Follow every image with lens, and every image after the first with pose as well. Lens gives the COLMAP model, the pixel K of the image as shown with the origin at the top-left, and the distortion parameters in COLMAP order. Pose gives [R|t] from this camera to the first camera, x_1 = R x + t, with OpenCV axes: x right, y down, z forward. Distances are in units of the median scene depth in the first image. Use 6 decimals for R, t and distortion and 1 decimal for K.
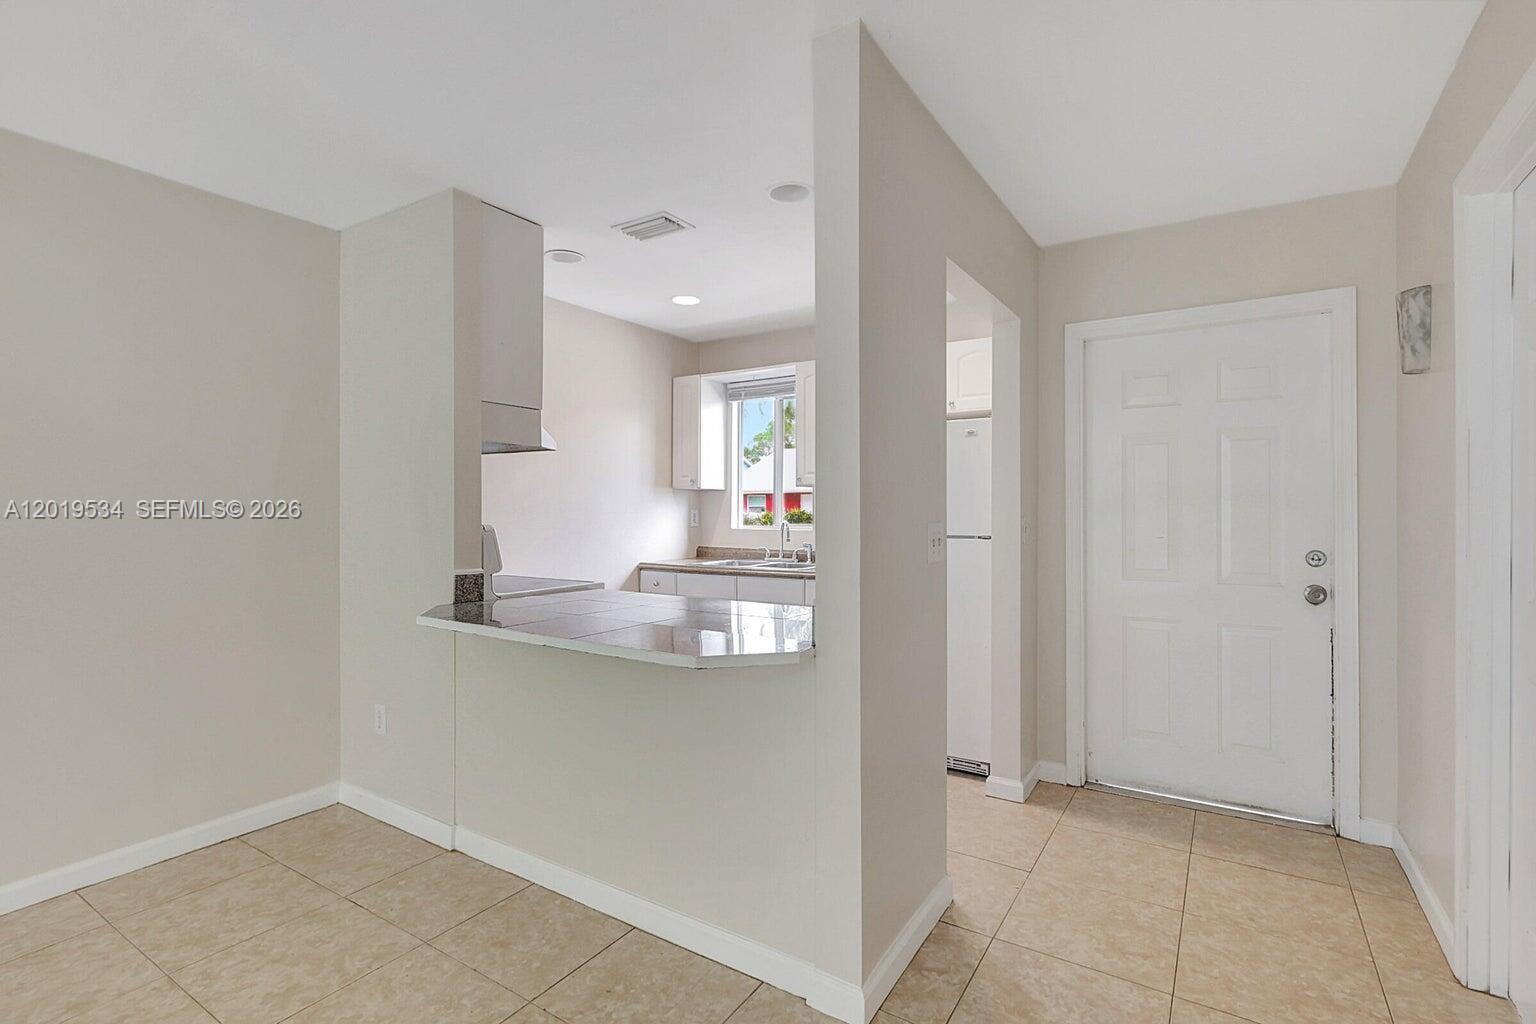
lens RADIAL K [[726.4, 0, 764.8], [0, 726.4, 505.3], [0, 0, 1]] dist [0.001415, -0.001593]
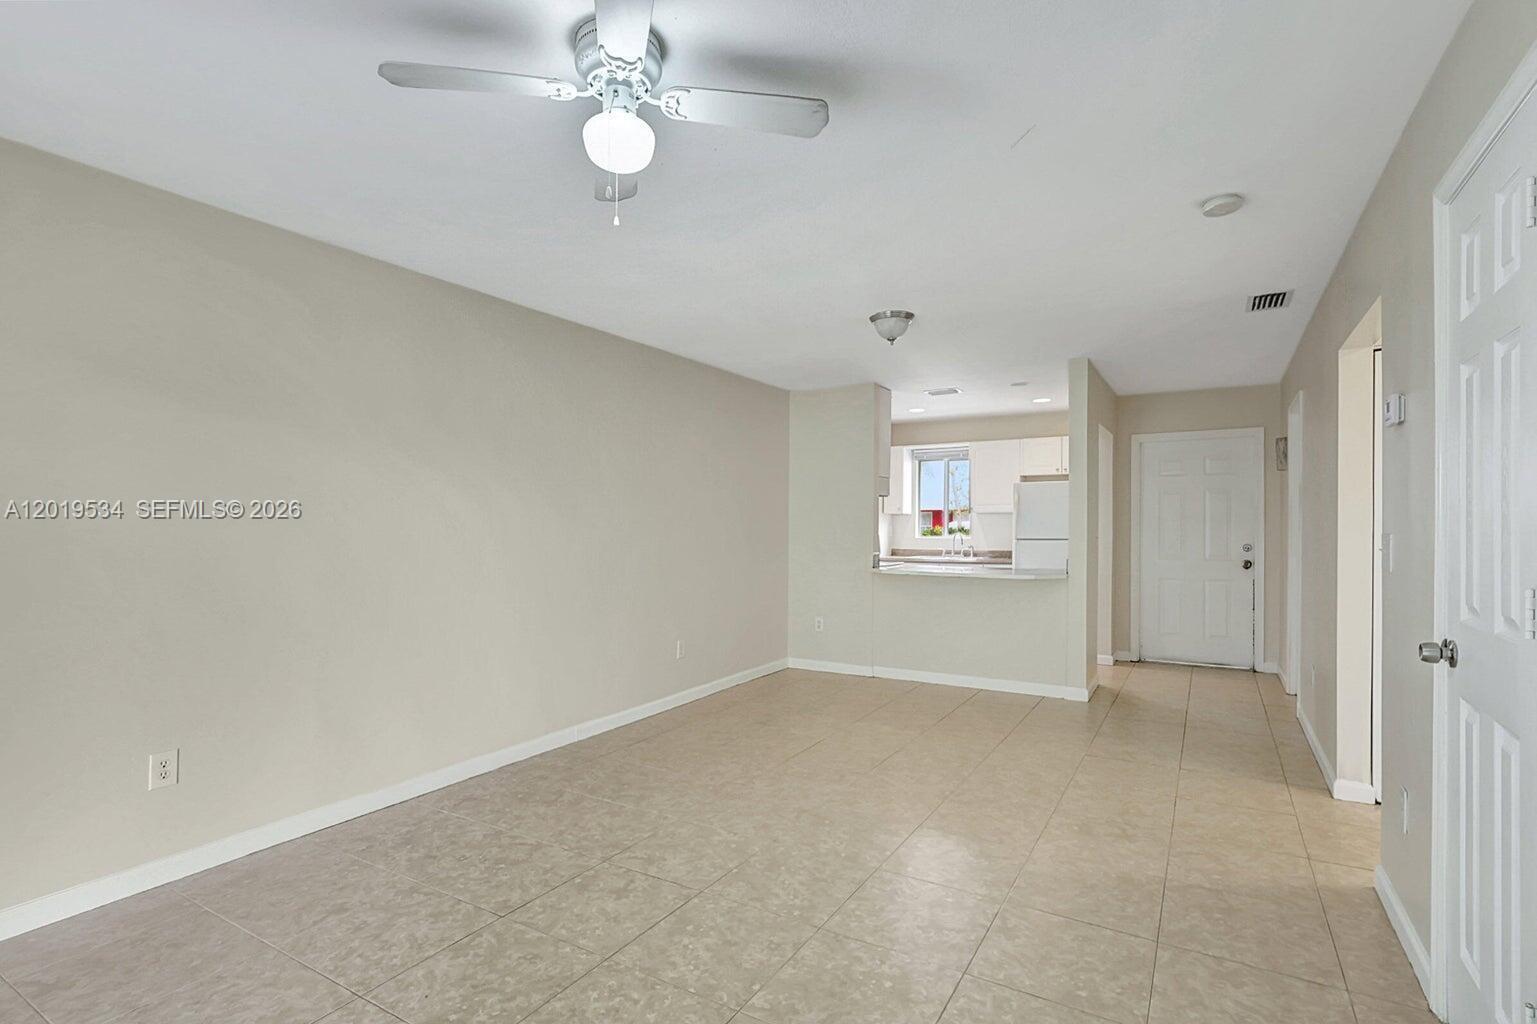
lens RADIAL K [[726.9, 0, 793.0], [0, 726.9, 533.7], [0, 0, 1]] dist [0.001415, -0.001593]
pose [[0.998710, -0.000564, 0.050784, -0.614704], [-0.000168, 0.999896, 0.014399, -0.001148], [-0.050787, -0.014389, 0.998606, -0.955223]]
